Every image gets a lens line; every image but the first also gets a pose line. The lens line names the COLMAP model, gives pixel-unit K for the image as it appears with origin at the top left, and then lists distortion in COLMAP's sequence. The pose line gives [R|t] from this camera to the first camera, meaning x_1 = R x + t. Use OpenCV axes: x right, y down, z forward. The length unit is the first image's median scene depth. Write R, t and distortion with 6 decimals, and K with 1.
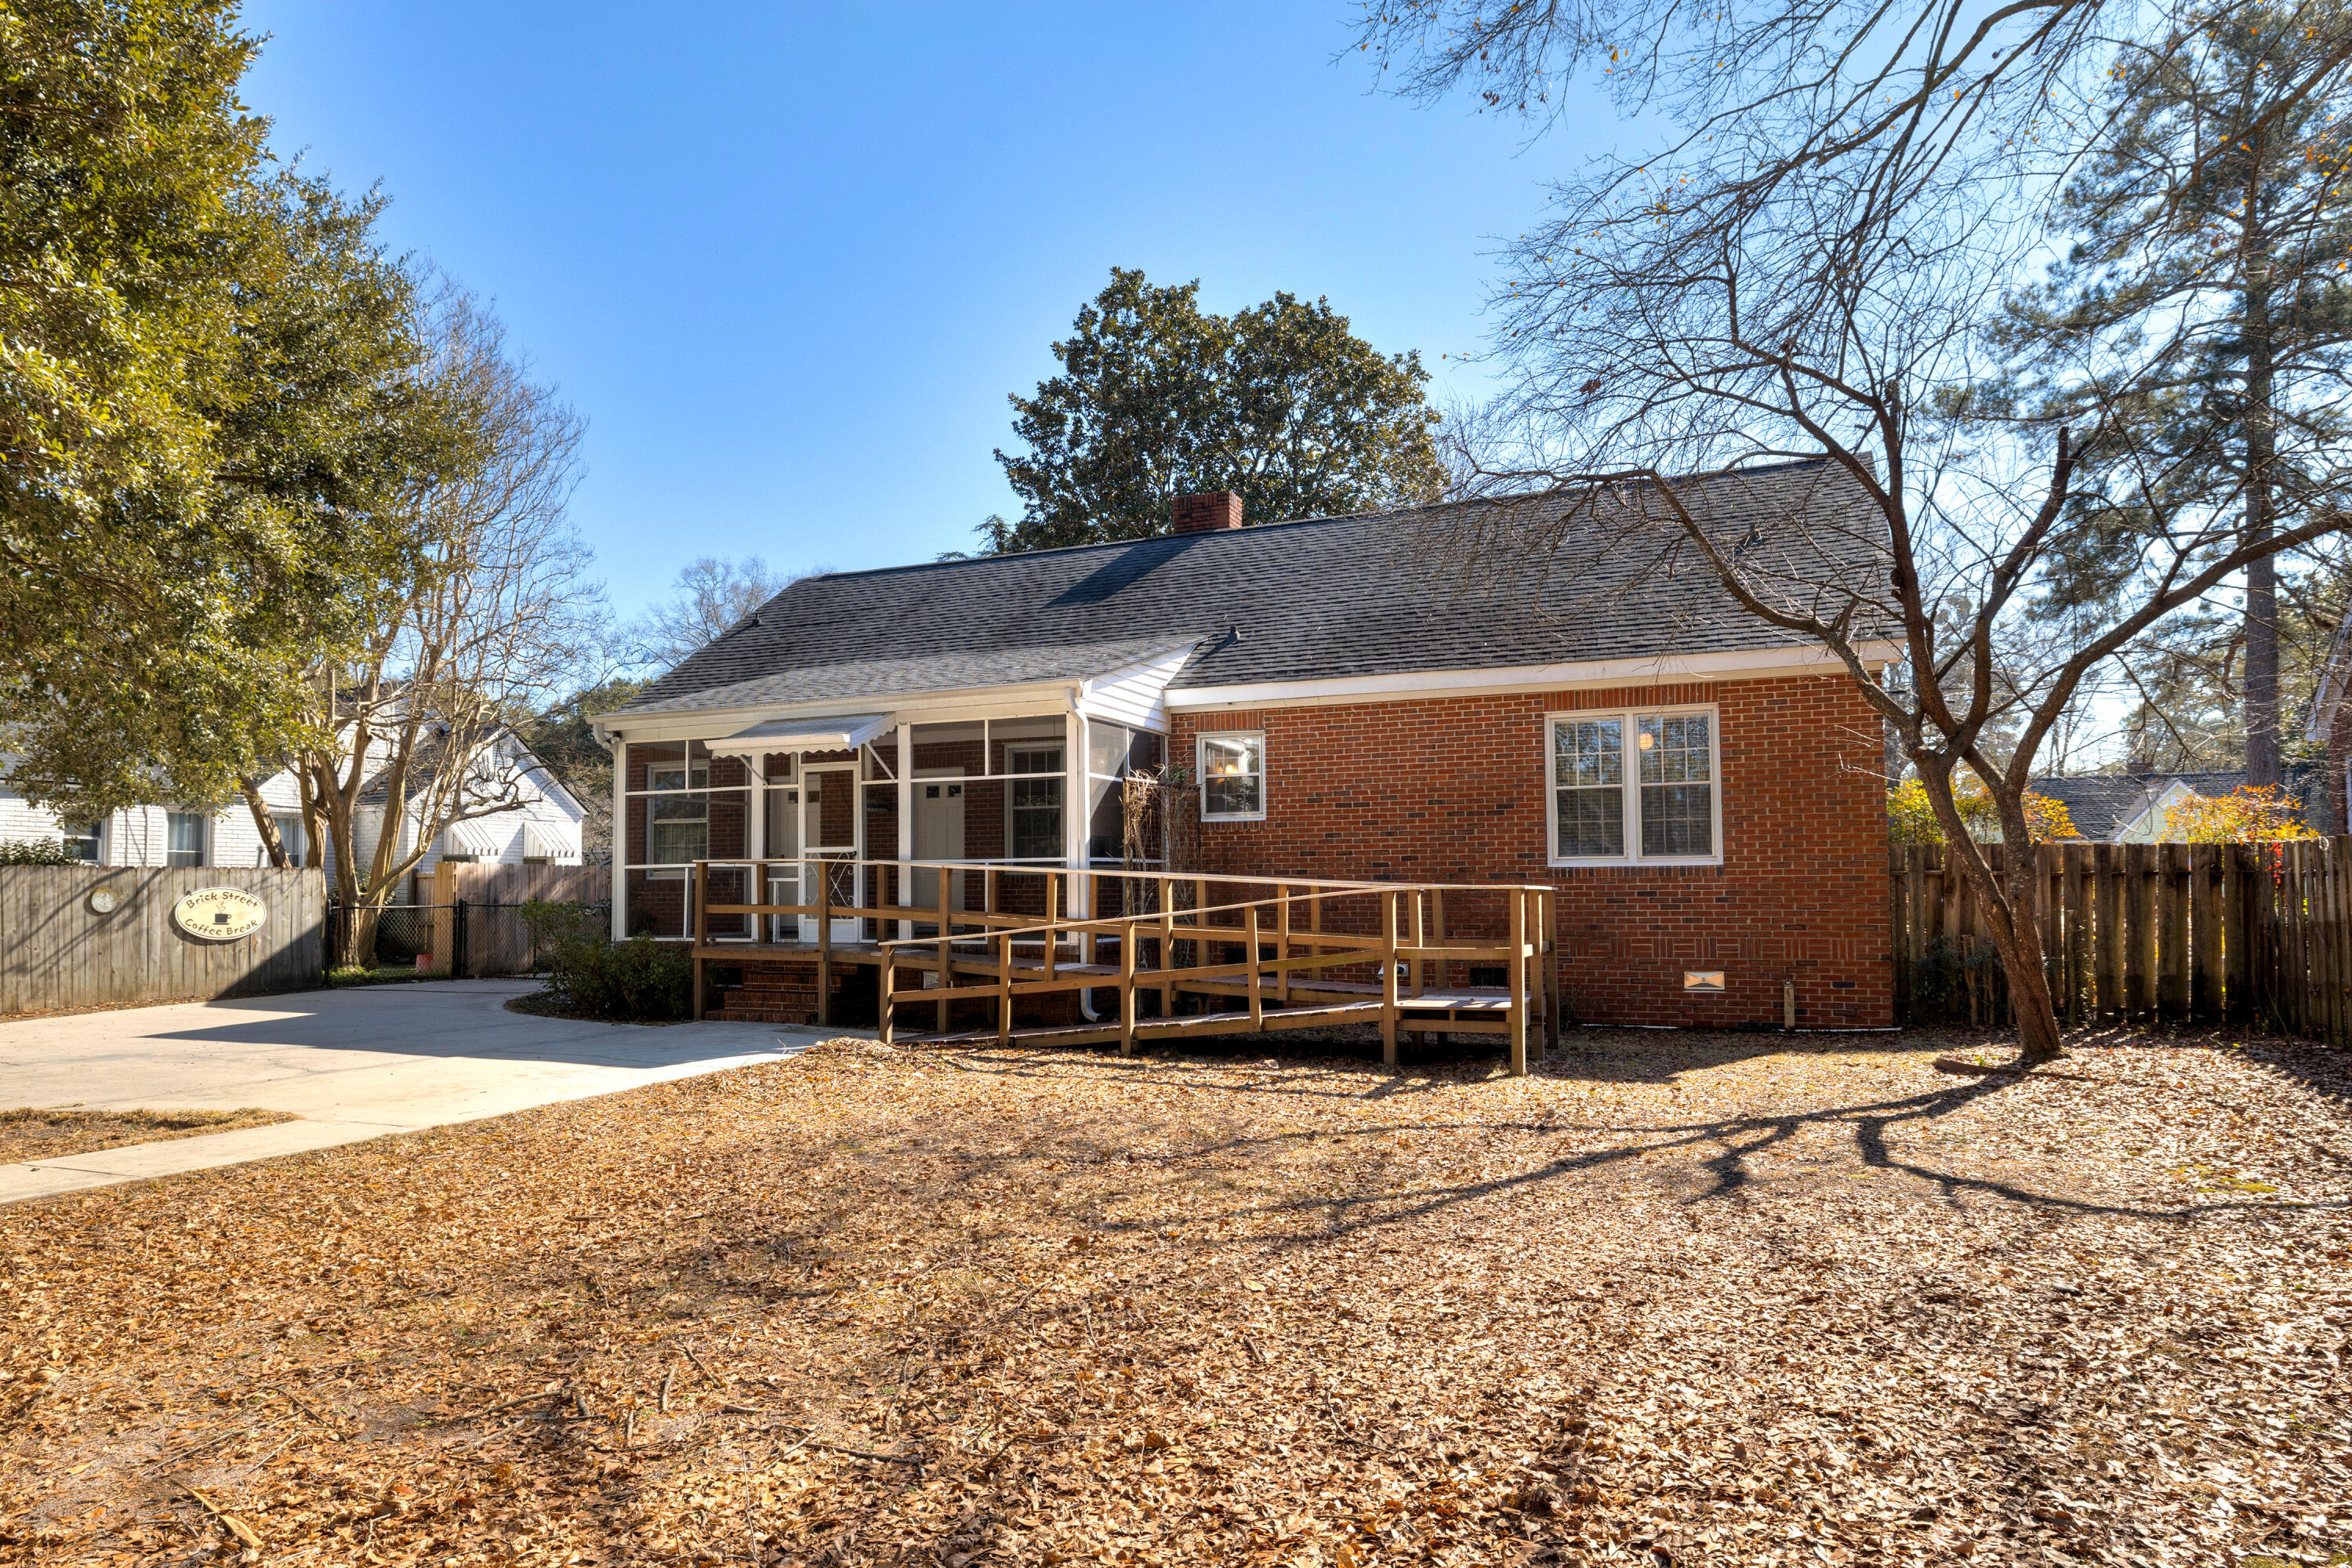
lens RADIAL K [[1424.6, 0, 1170.4], [0, 1424.6, 820.1], [0, 0, 1]] dist [-0.003244, 0.001058]
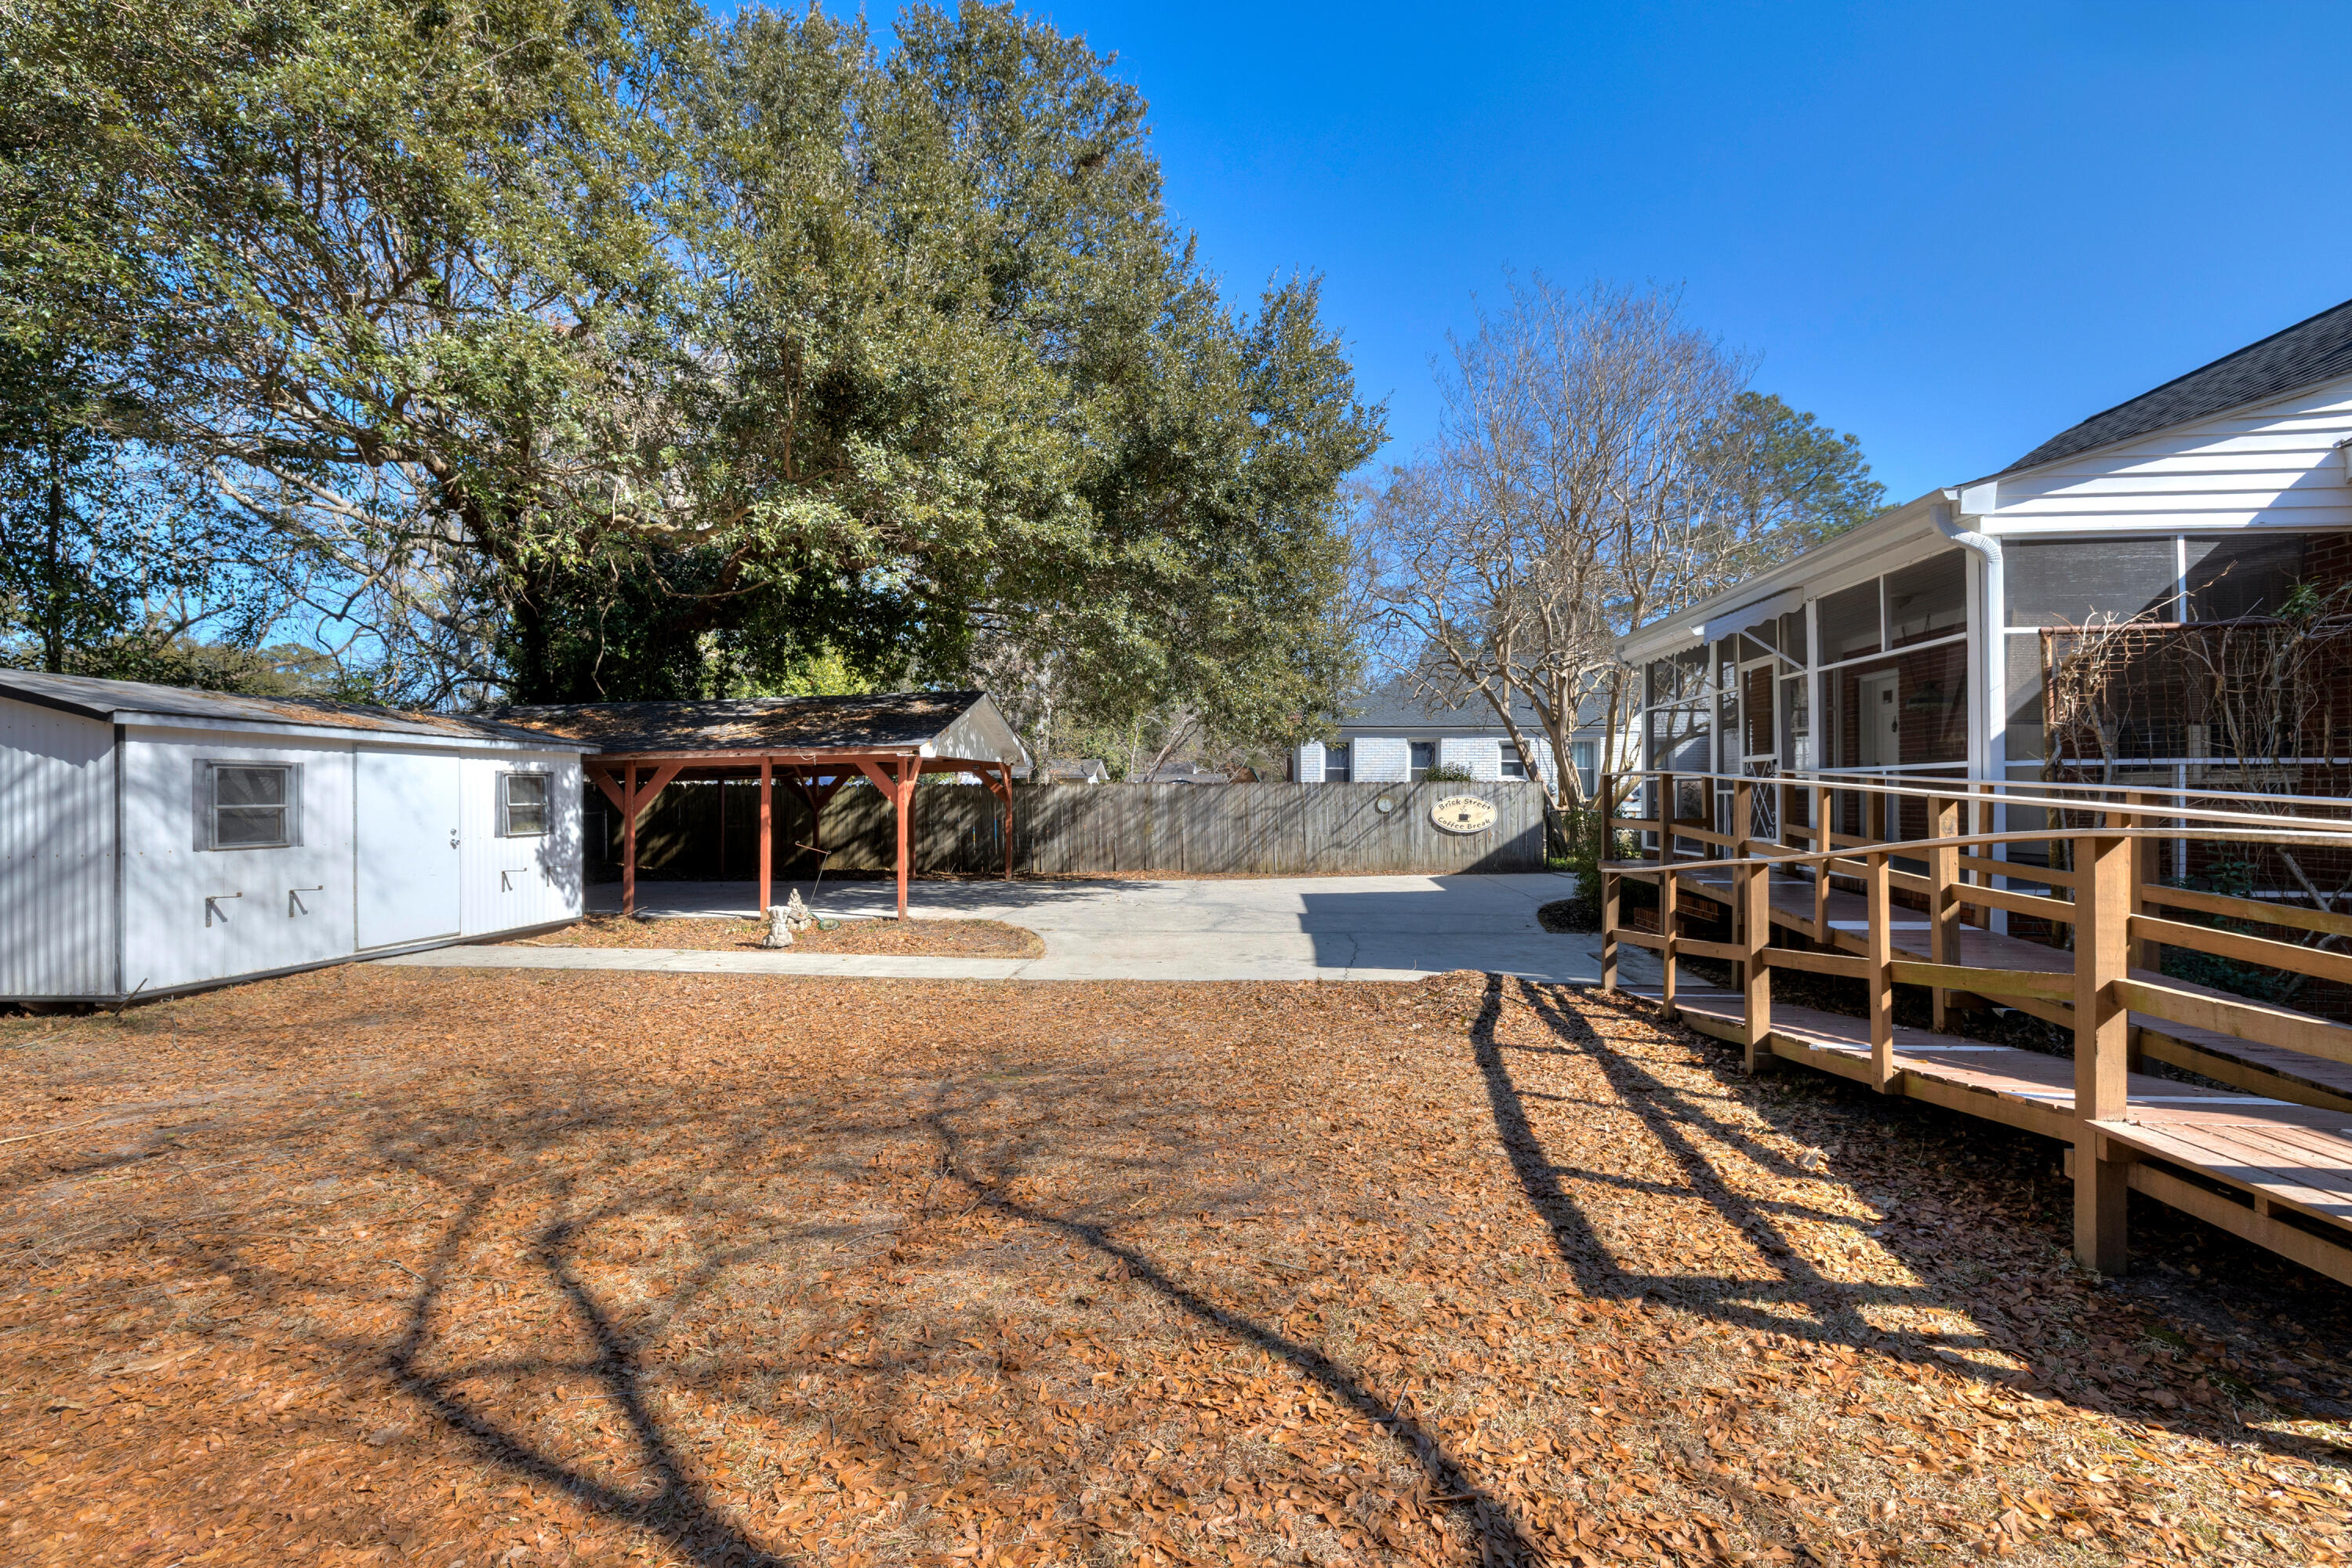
lens RADIAL K [[1015.6, 0, 1169.7], [0, 1015.6, 758.2], [0, 0, 1]] dist [-0.000061, -0.000153]
pose [[0.288191, -0.029461, -0.957120, 0.257558], [0.044827, 0.998846, -0.017248, 0.015851], [0.956523, -0.037934, 0.289179, 0.479399]]
